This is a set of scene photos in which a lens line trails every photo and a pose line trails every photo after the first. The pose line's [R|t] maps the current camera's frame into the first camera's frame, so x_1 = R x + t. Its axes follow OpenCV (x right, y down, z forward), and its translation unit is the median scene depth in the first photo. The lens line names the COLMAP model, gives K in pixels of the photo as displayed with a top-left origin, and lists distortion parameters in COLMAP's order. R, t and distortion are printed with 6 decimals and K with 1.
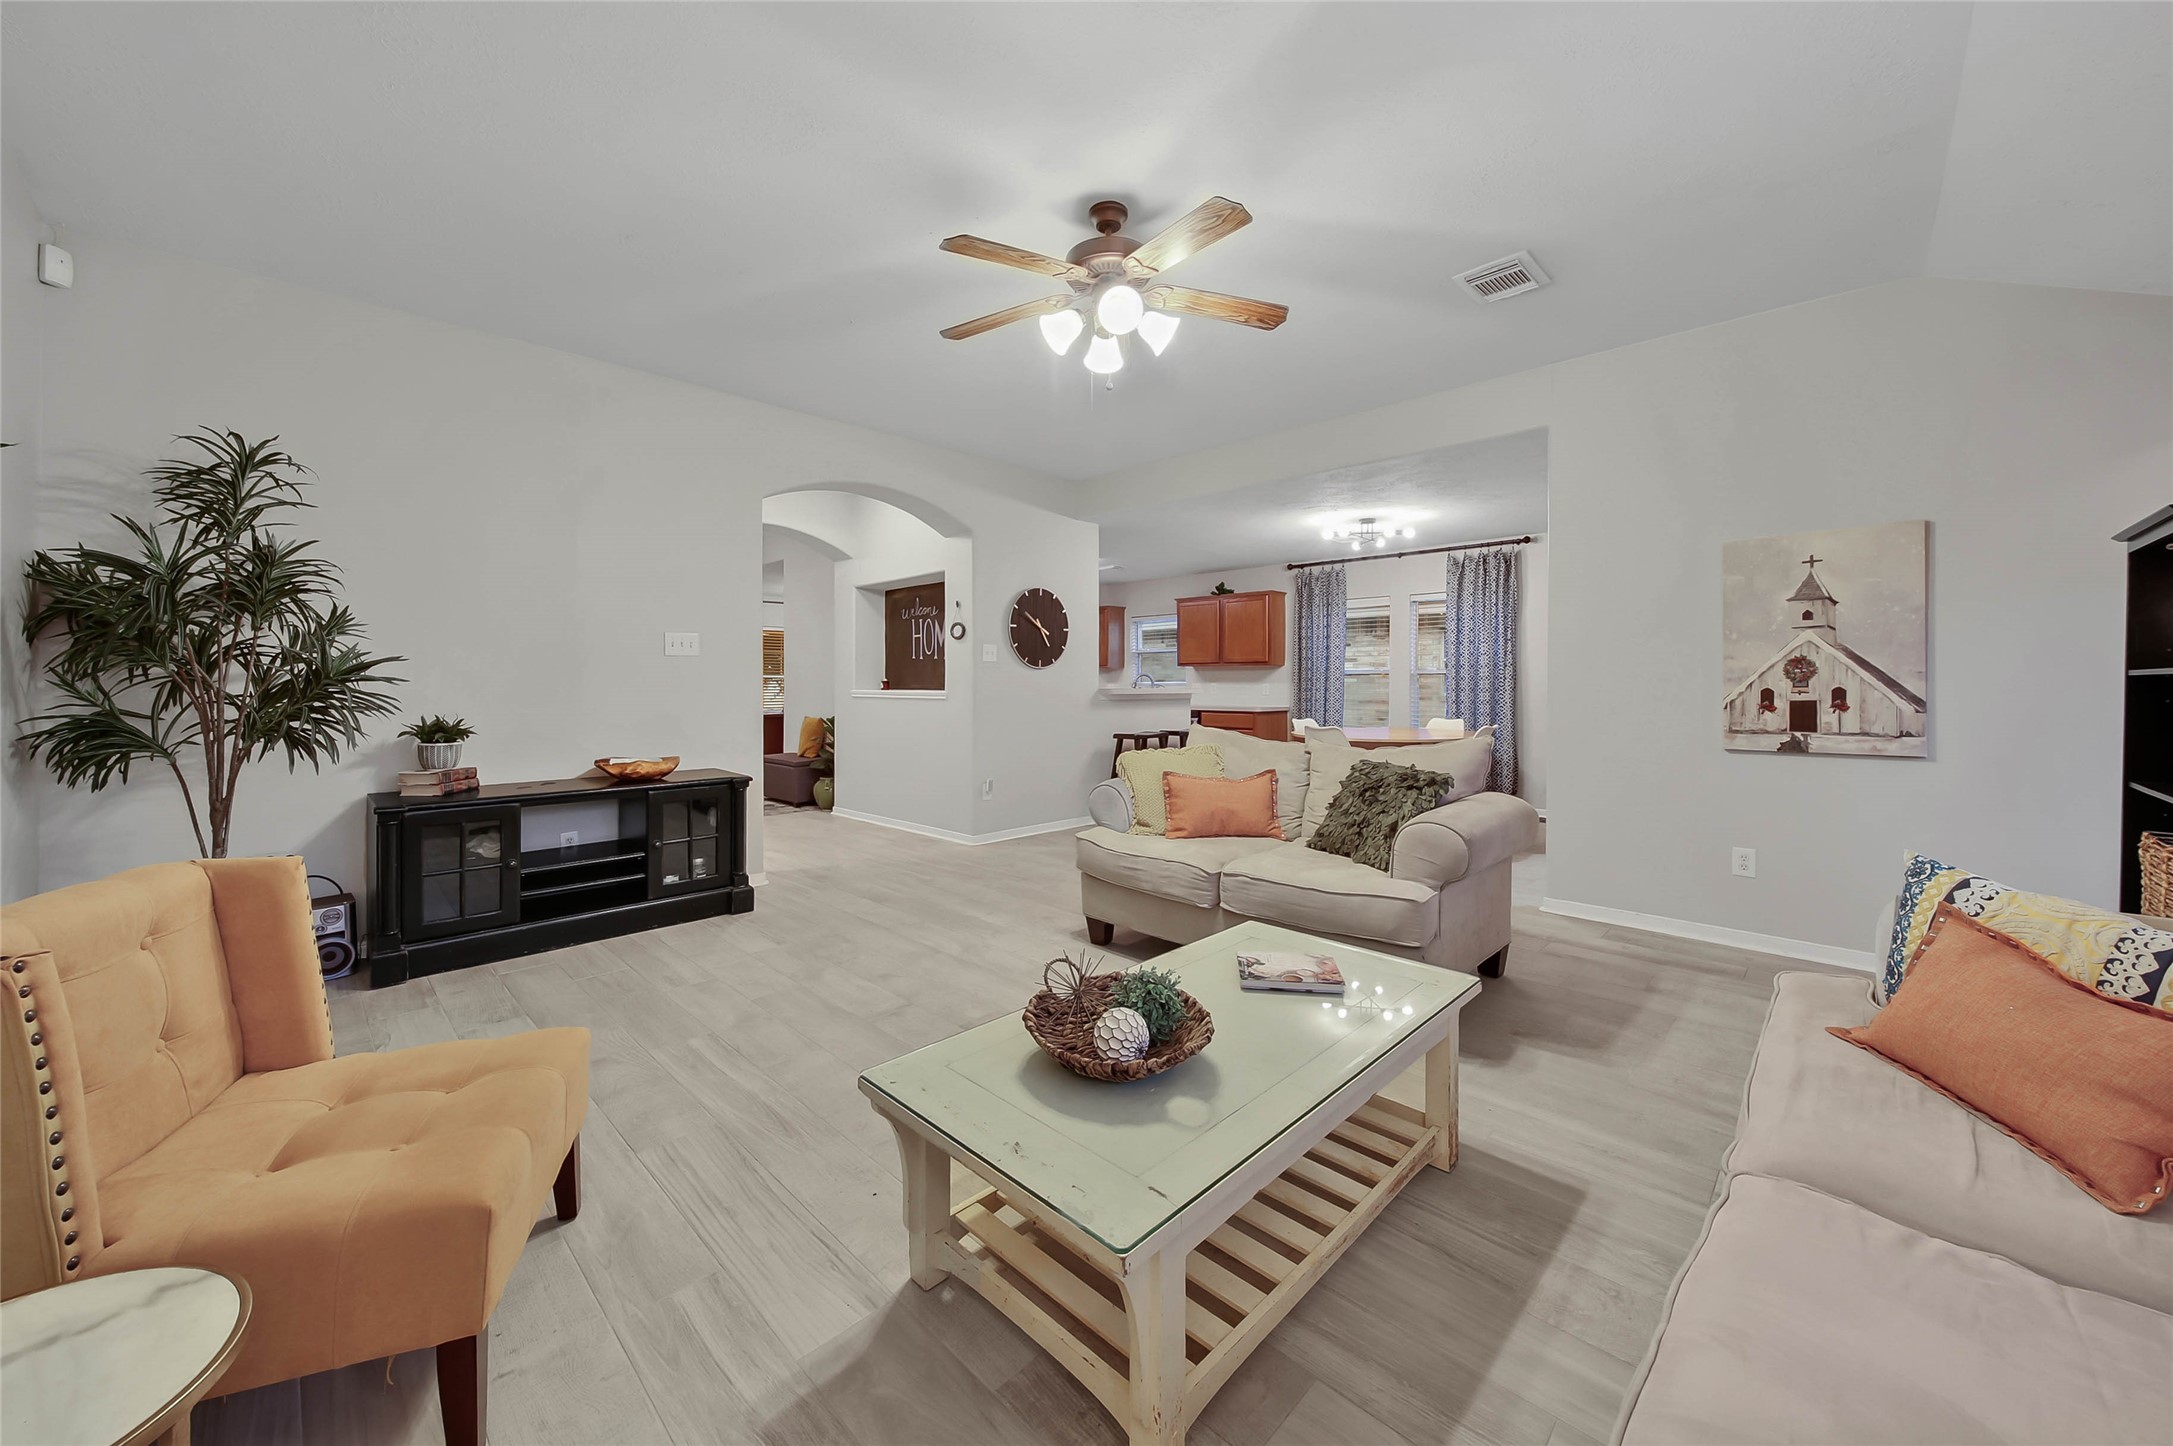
lens RADIAL K [[805.6, 0, 1067.5], [0, 805.6, 683.1], [0, 0, 1]] dist [0.006398, -0.000159]
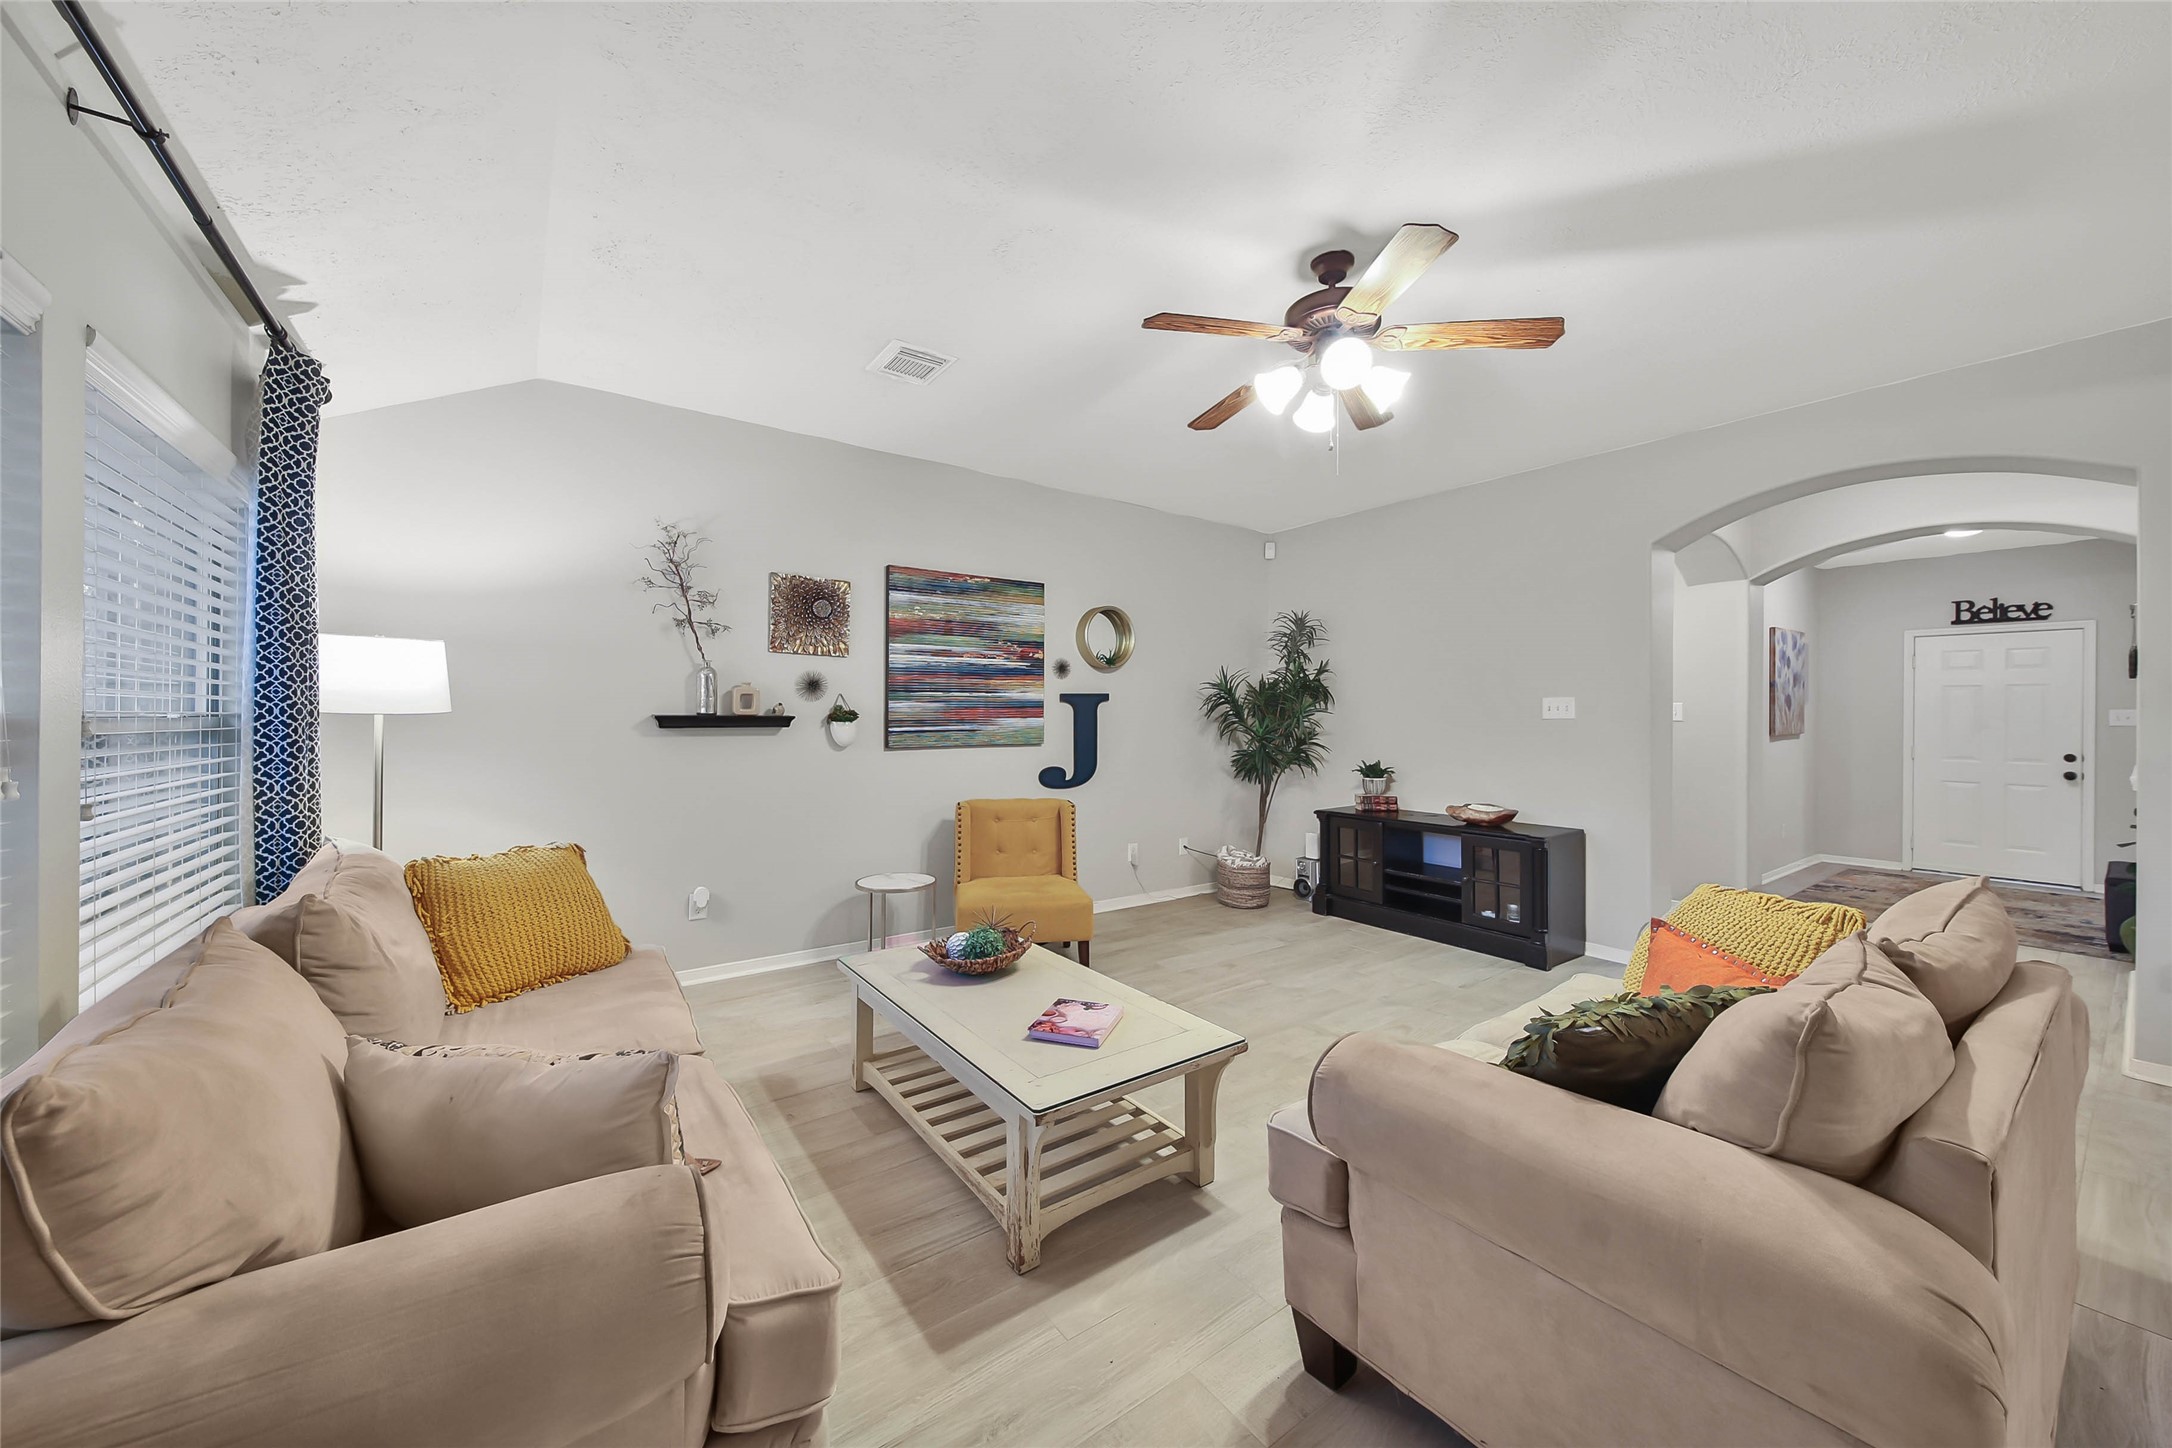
lens RADIAL K [[765.7, 0, 1093.3], [0, 765.7, 709.8], [0, 0, 1]] dist [-0.000622, -0.000032]
pose [[-0.156011, -0.013620, -0.987661, 0.454349], [-0.004114, 0.999905, -0.013139, -0.021550], [0.987747, 0.002014, -0.156052, 0.406224]]
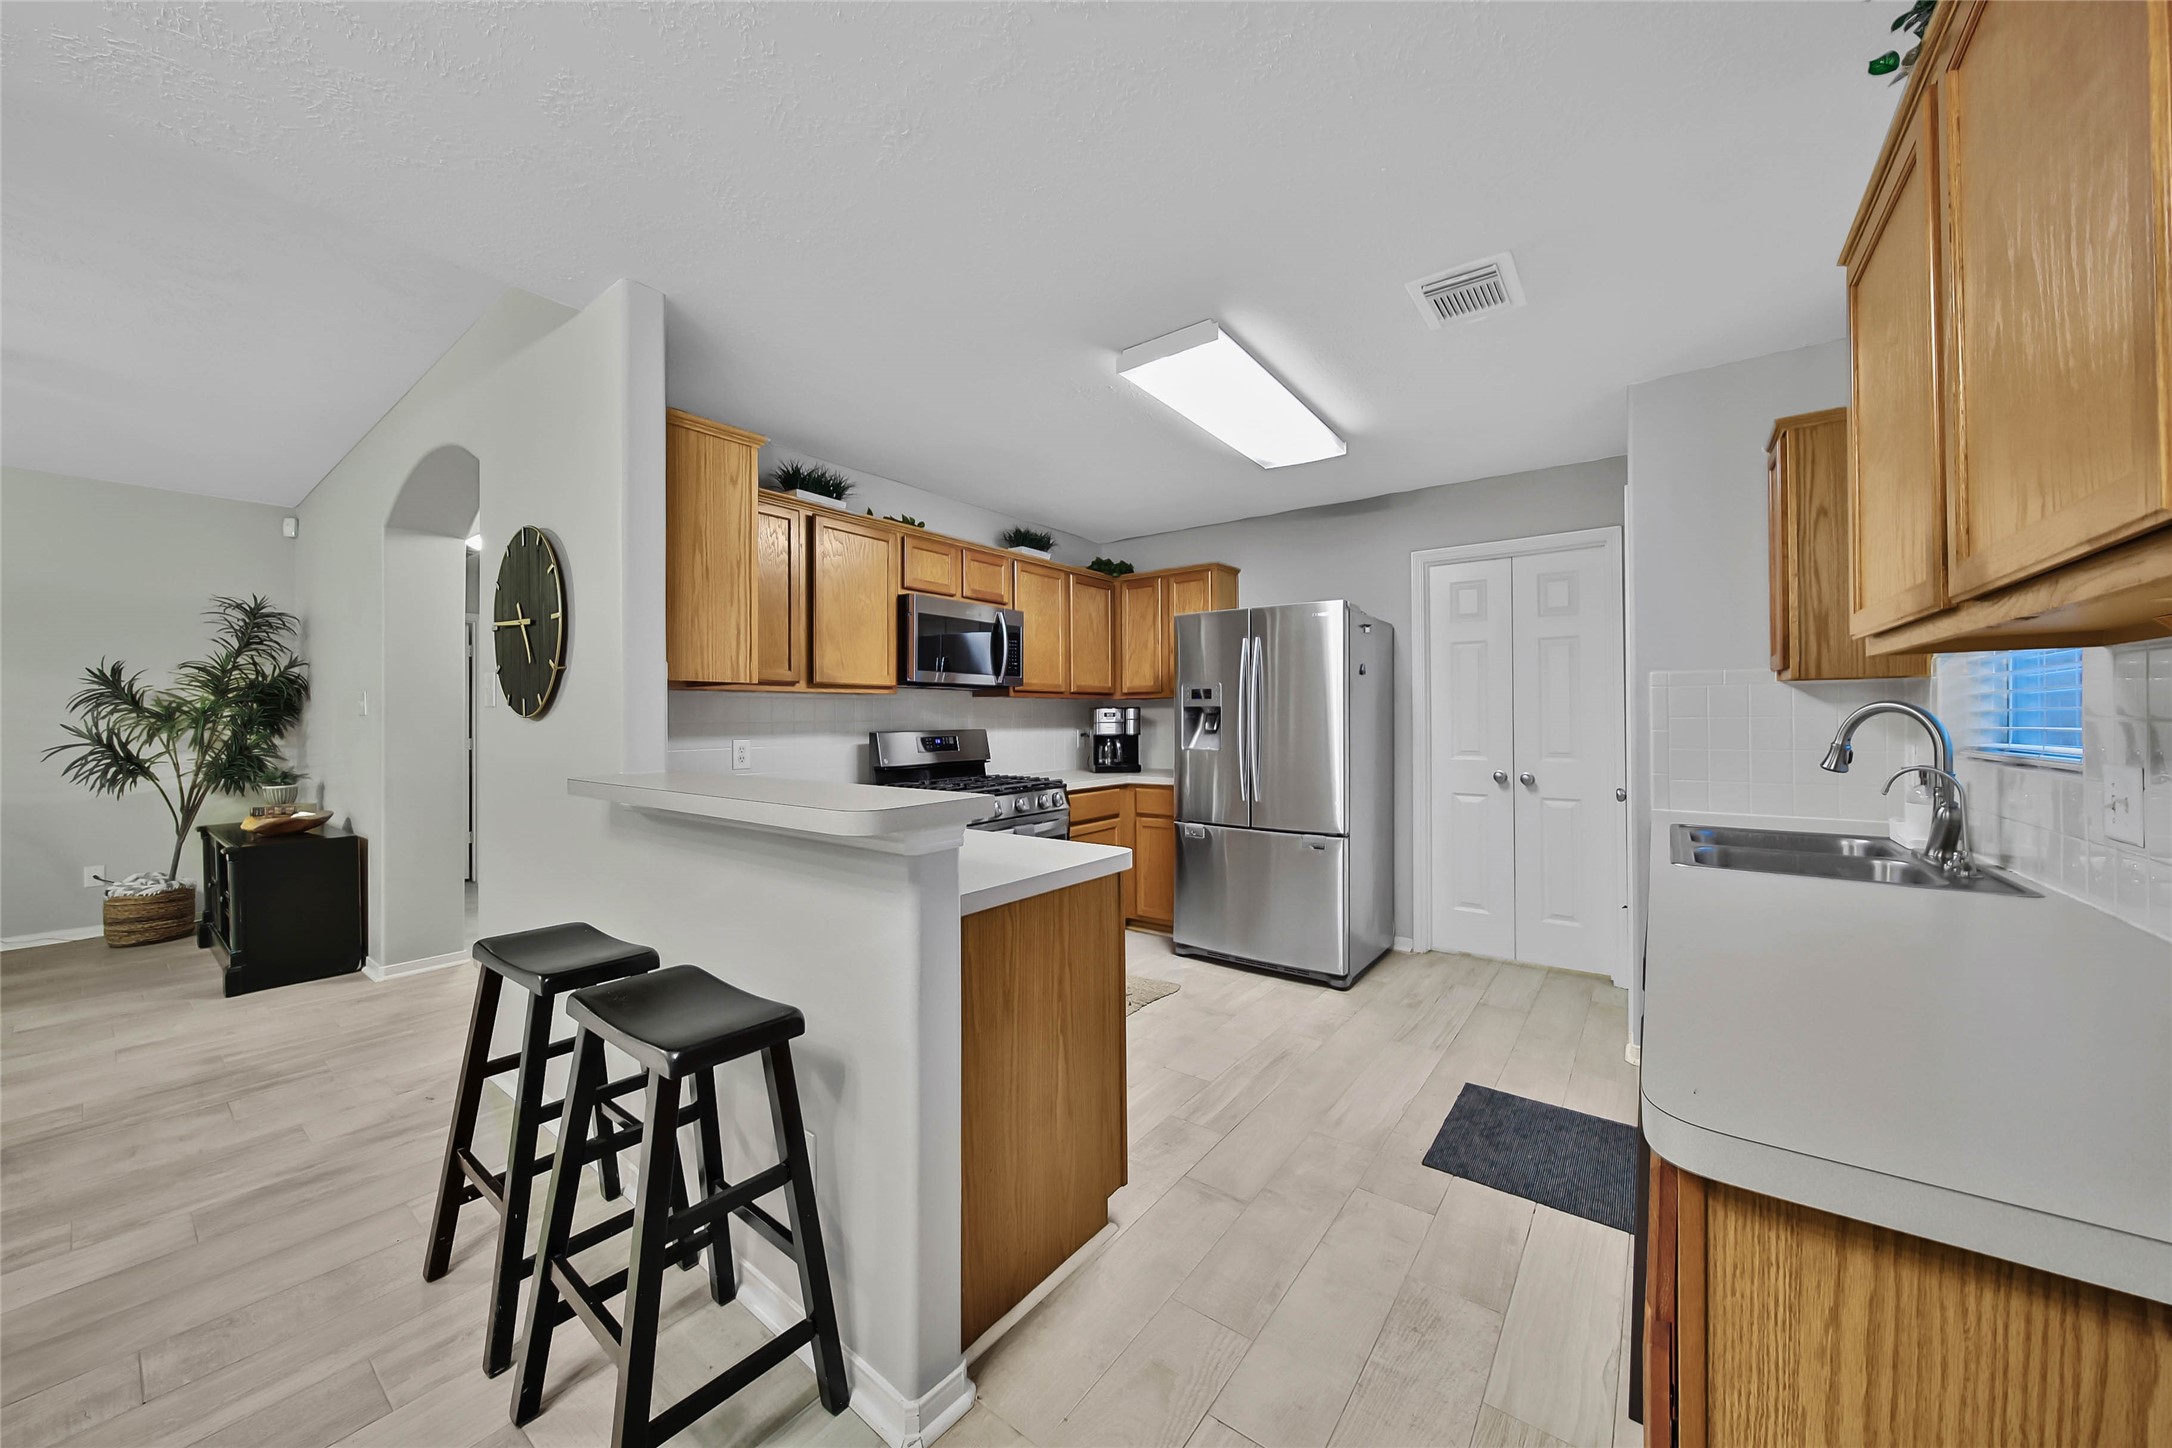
lens RADIAL K [[759.9, 0, 1116.0], [0, 759.9, 716.4], [0, 0, 1]] dist [0.000200, -0.005201]
pose [[0.166597, -0.007671, -0.985995, 0.433299], [0.007325, 0.999952, -0.006542, -0.017412], [0.985998, -0.006133, 0.166645, 1.284845]]
